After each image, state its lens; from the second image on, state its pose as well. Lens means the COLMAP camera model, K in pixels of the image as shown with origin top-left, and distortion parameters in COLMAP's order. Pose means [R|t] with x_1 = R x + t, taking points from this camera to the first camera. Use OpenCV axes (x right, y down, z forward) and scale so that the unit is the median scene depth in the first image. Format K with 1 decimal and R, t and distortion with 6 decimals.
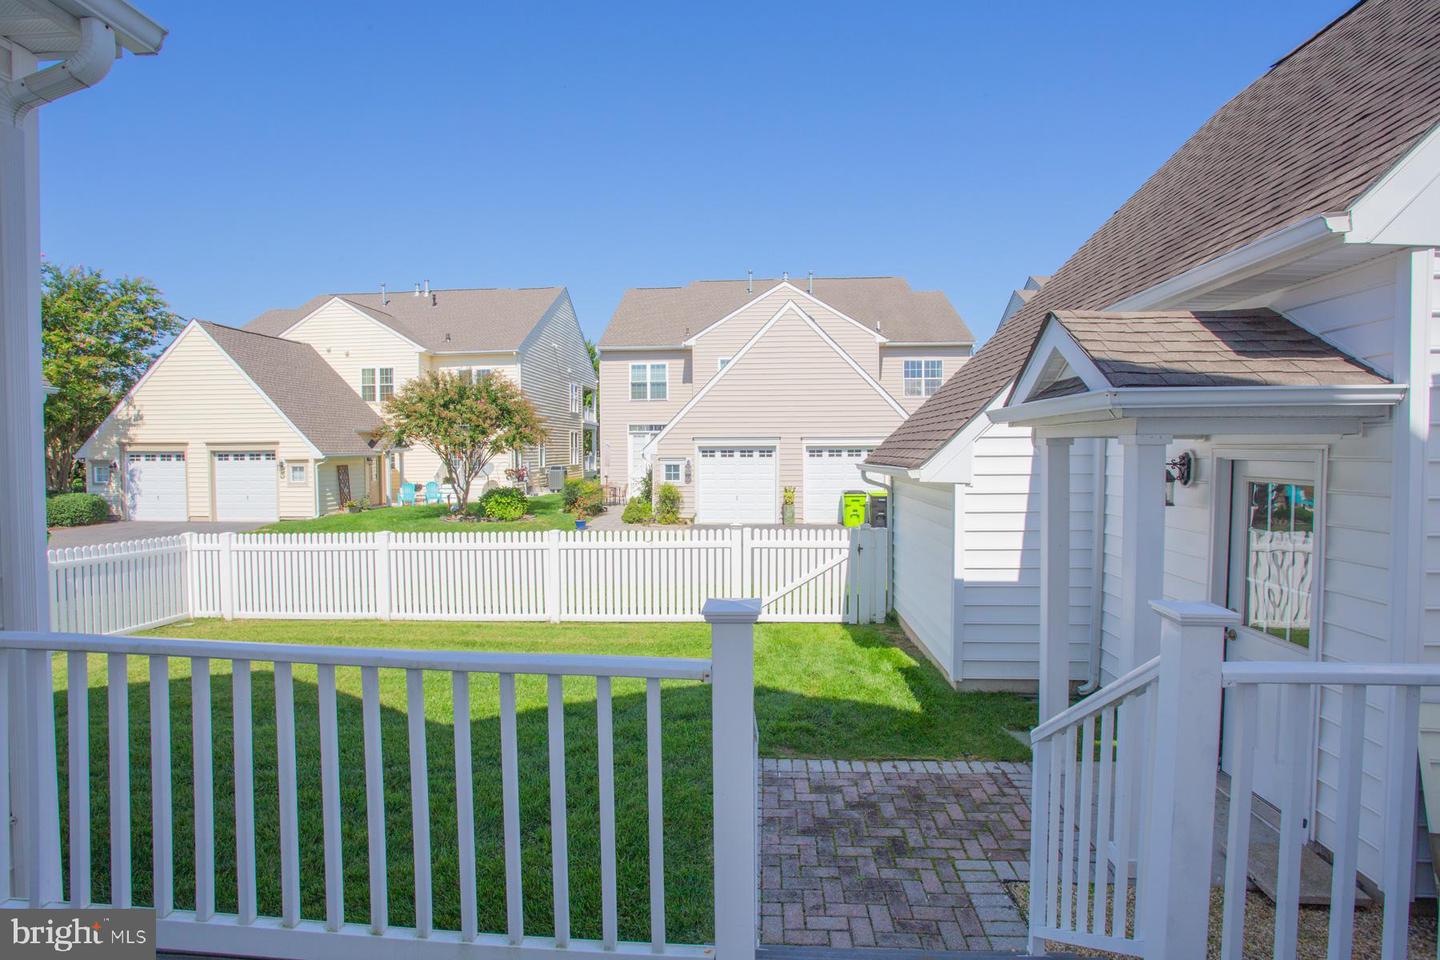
lens RADIAL K [[720.2, 0, 720.1], [0, 720.2, 475.2], [0, 0, 1]] dist [-0.069447, 0.026521]
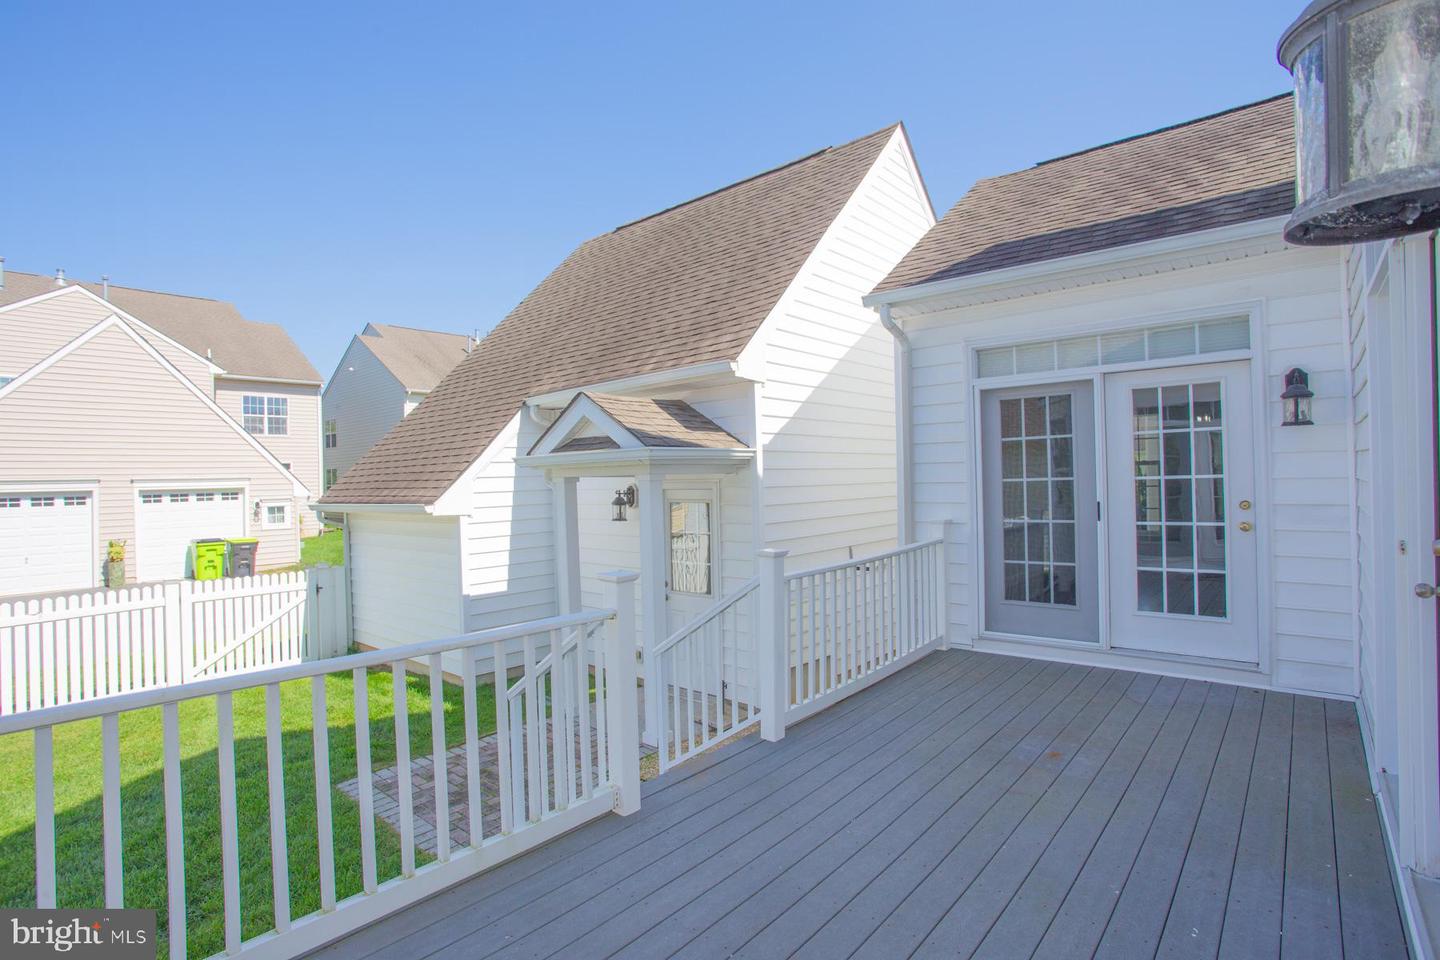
lens RADIAL K [[720.2, 0, 720.1], [0, 720.2, 475.2], [0, 0, 1]] dist [-0.069447, 0.026521]
pose [[0.590677, -0.003396, 0.806901, -0.290950], [0.048873, 0.998306, -0.031574, 0.002057], [-0.805427, 0.058086, 0.589842, -0.055218]]
